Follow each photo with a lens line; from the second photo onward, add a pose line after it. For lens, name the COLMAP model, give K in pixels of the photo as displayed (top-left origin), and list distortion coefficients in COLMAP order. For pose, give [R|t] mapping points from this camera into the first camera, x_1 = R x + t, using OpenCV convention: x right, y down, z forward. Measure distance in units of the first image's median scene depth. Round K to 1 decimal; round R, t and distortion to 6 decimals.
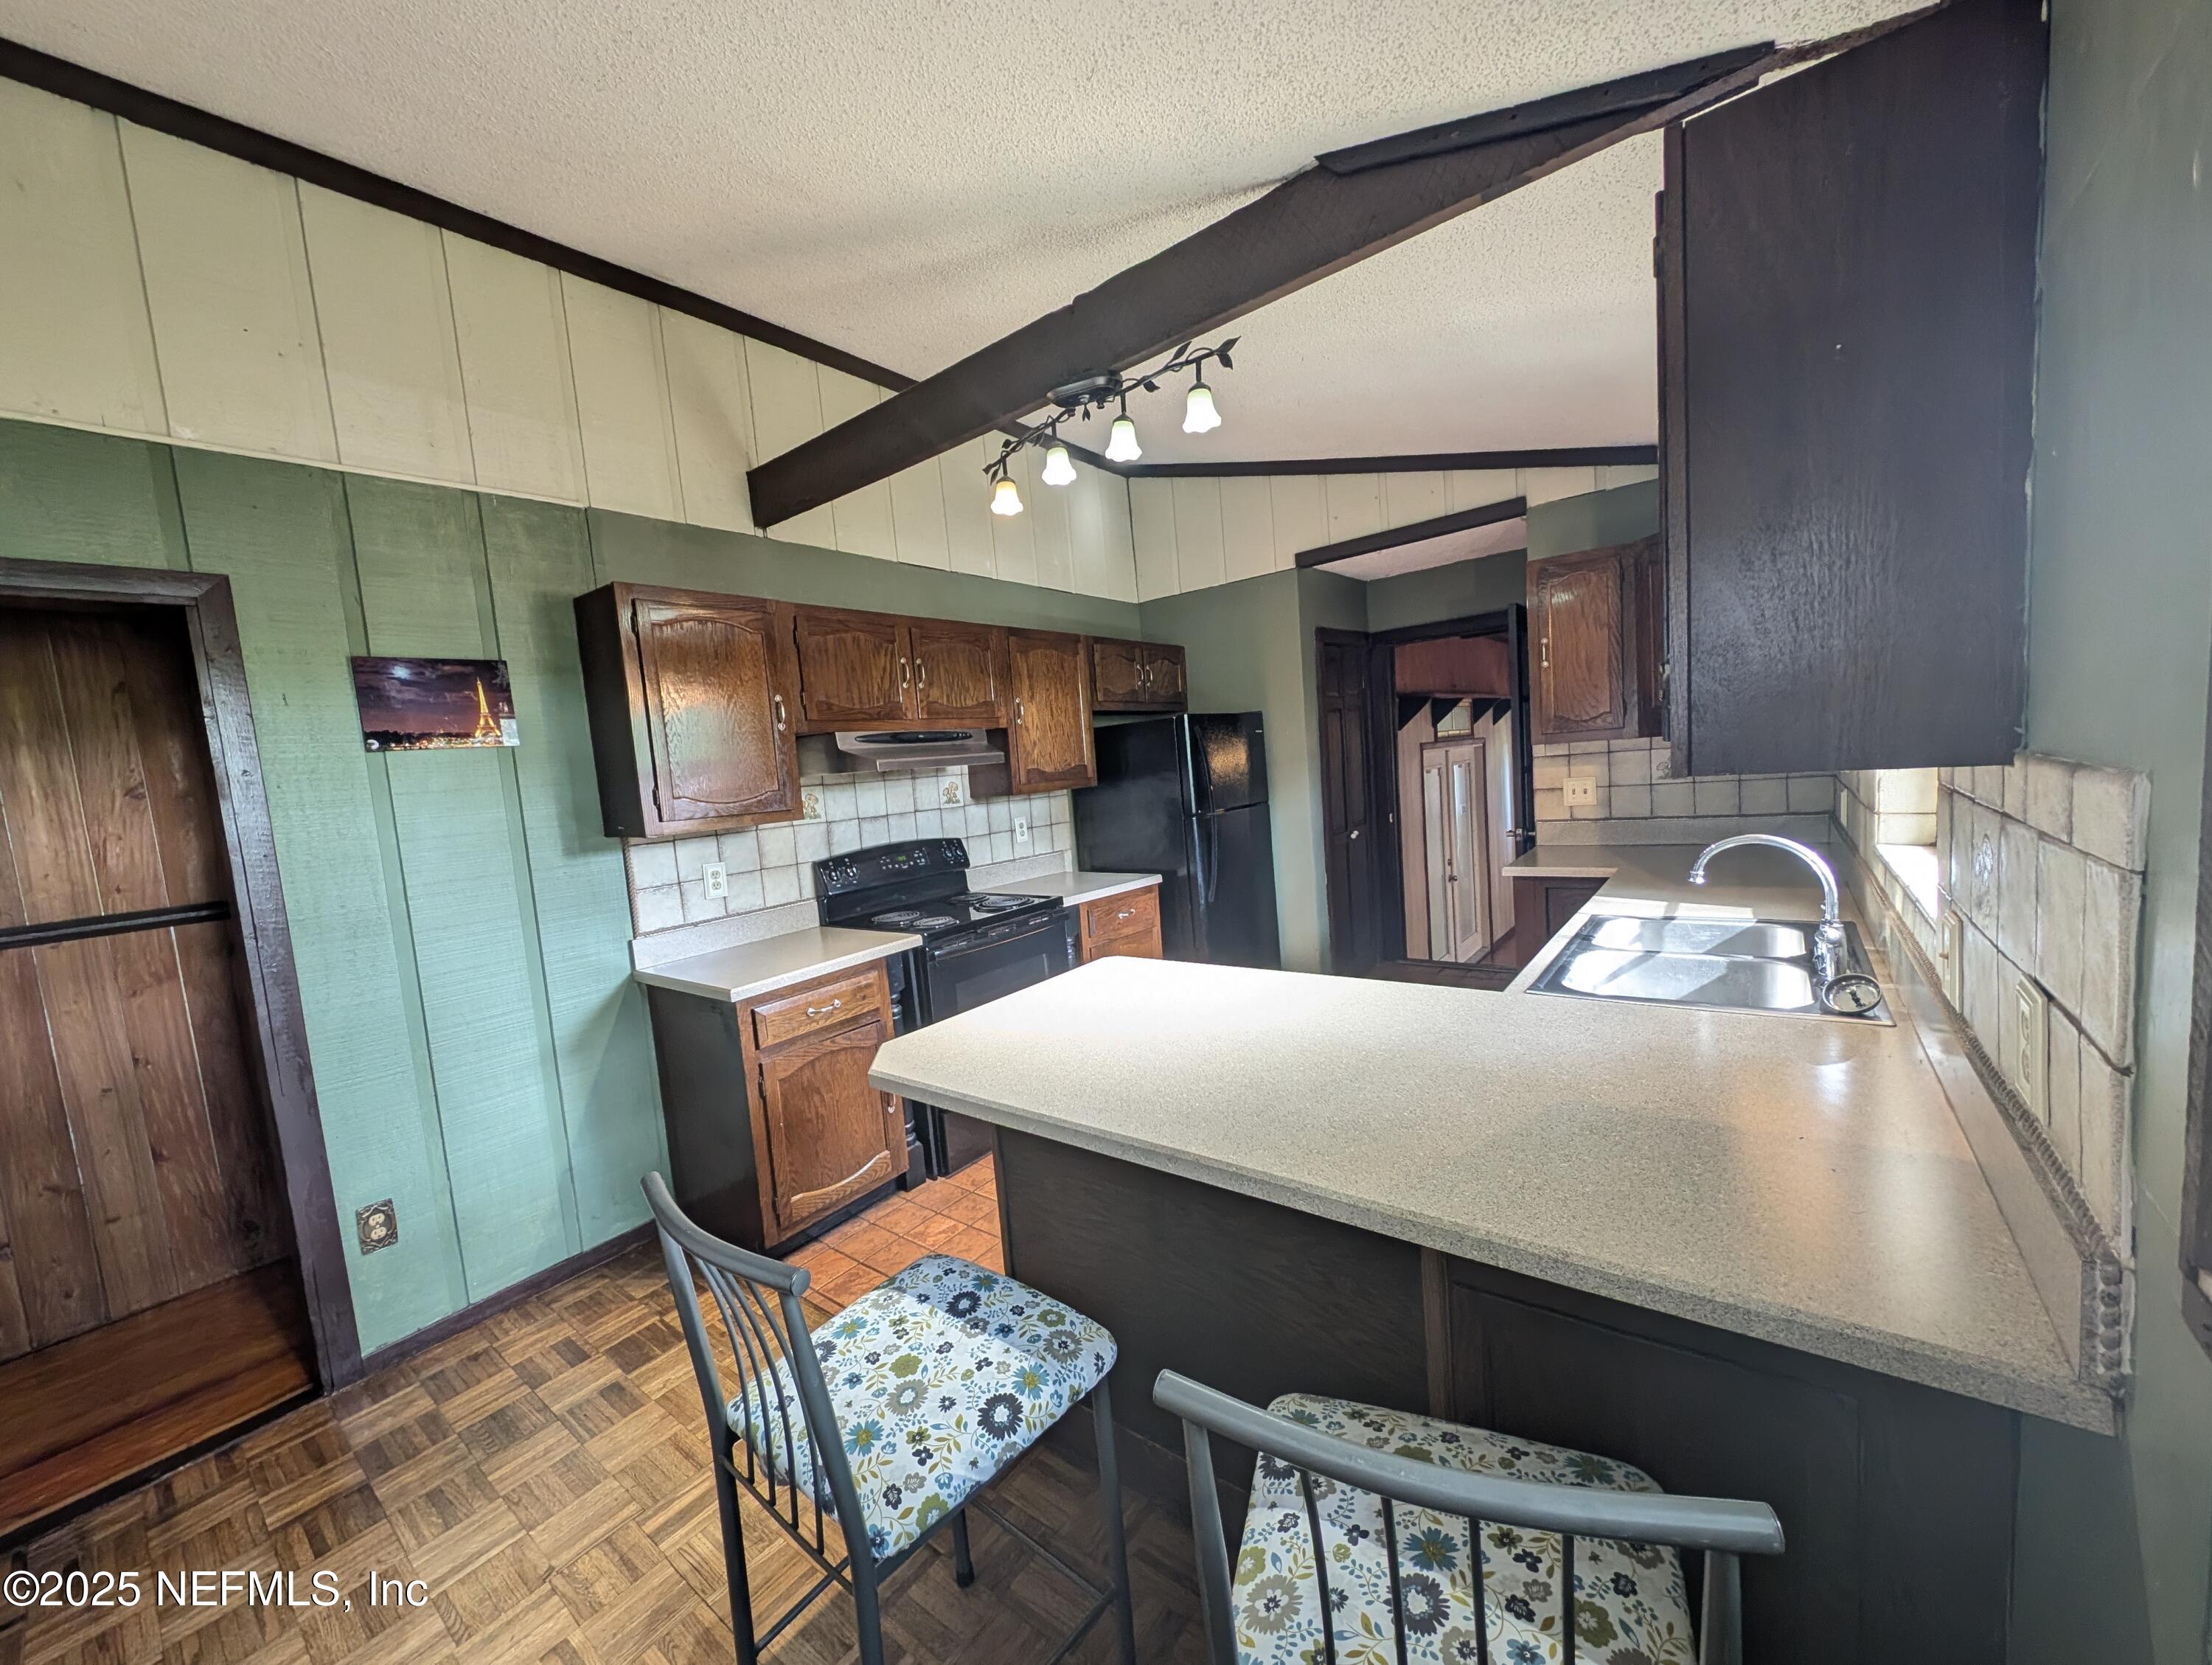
lens RADIAL K [[843.6, 0, 1106.0], [0, 843.6, 837.3], [0, 0, 1]] dist [0.002049, -0.000130]
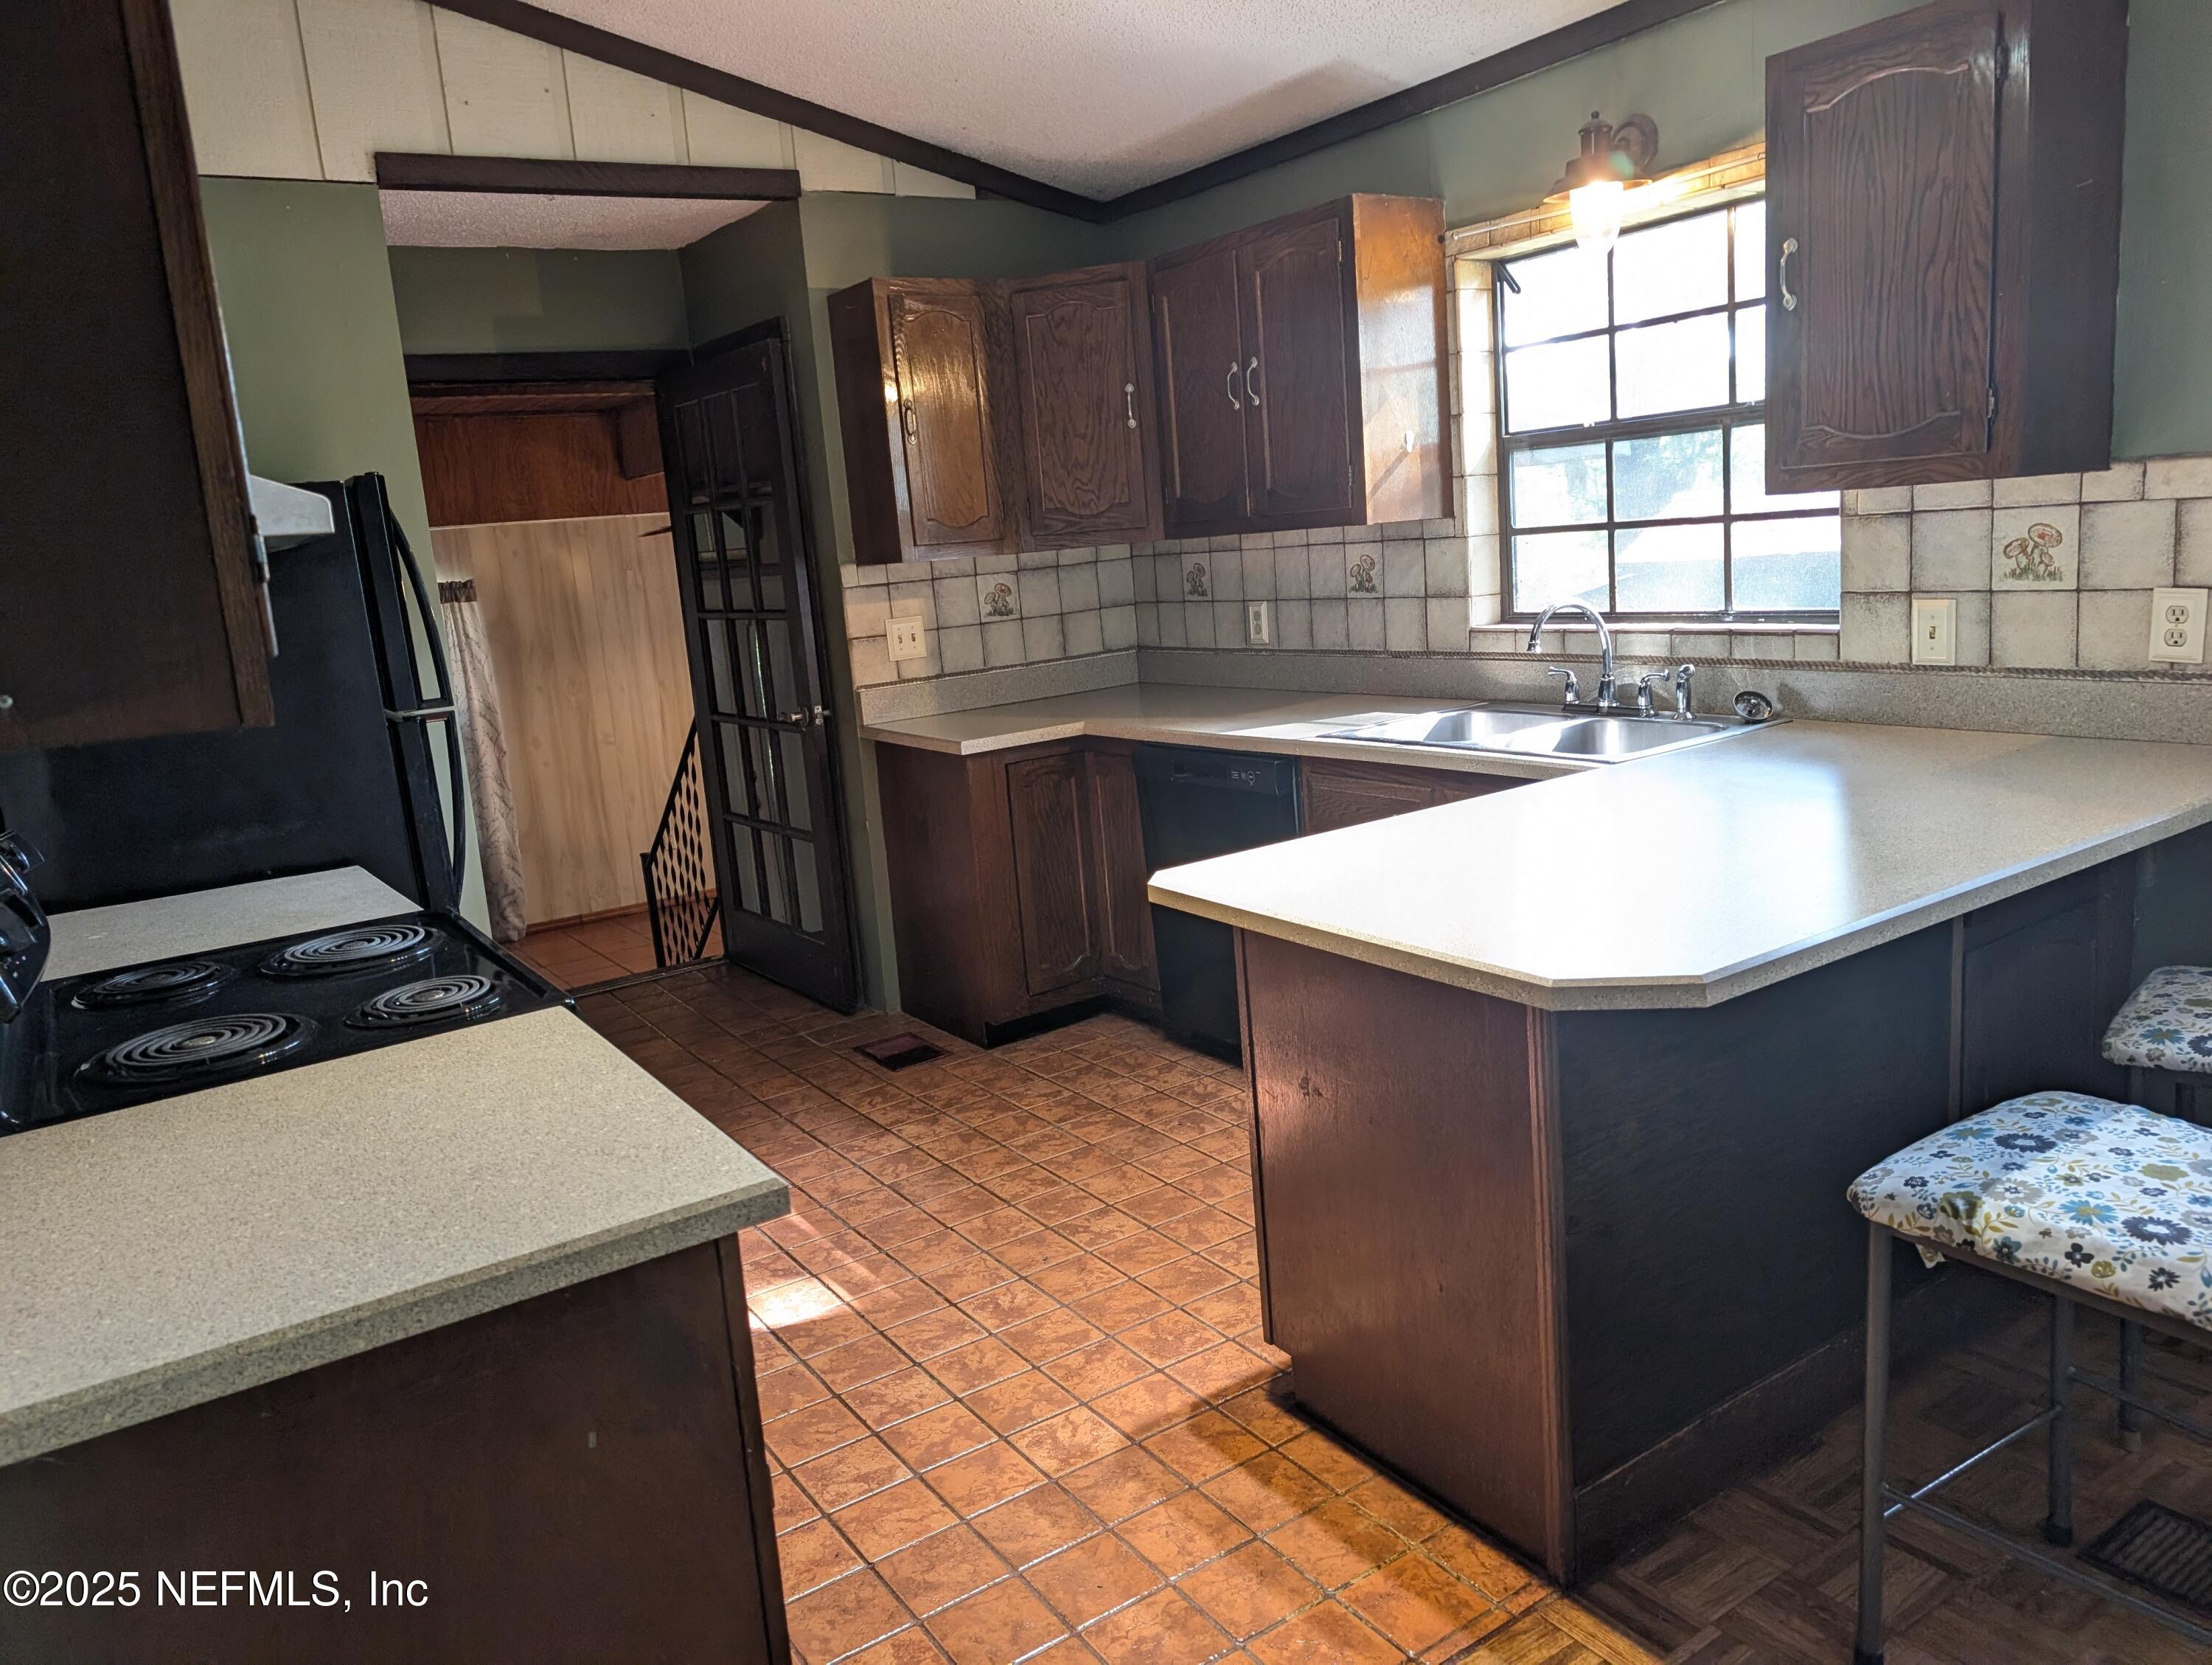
lens RADIAL K [[1588.0, 0, 1106.0], [0, 1588.0, 832.5], [0, 0, 1]] dist [0.013468, -0.010450]
pose [[0.315529, -0.121550, 0.941099, -0.635946], [0.138596, 0.987030, 0.081014, 0.019278], [-0.938740, 0.104870, 0.328283, 0.468677]]
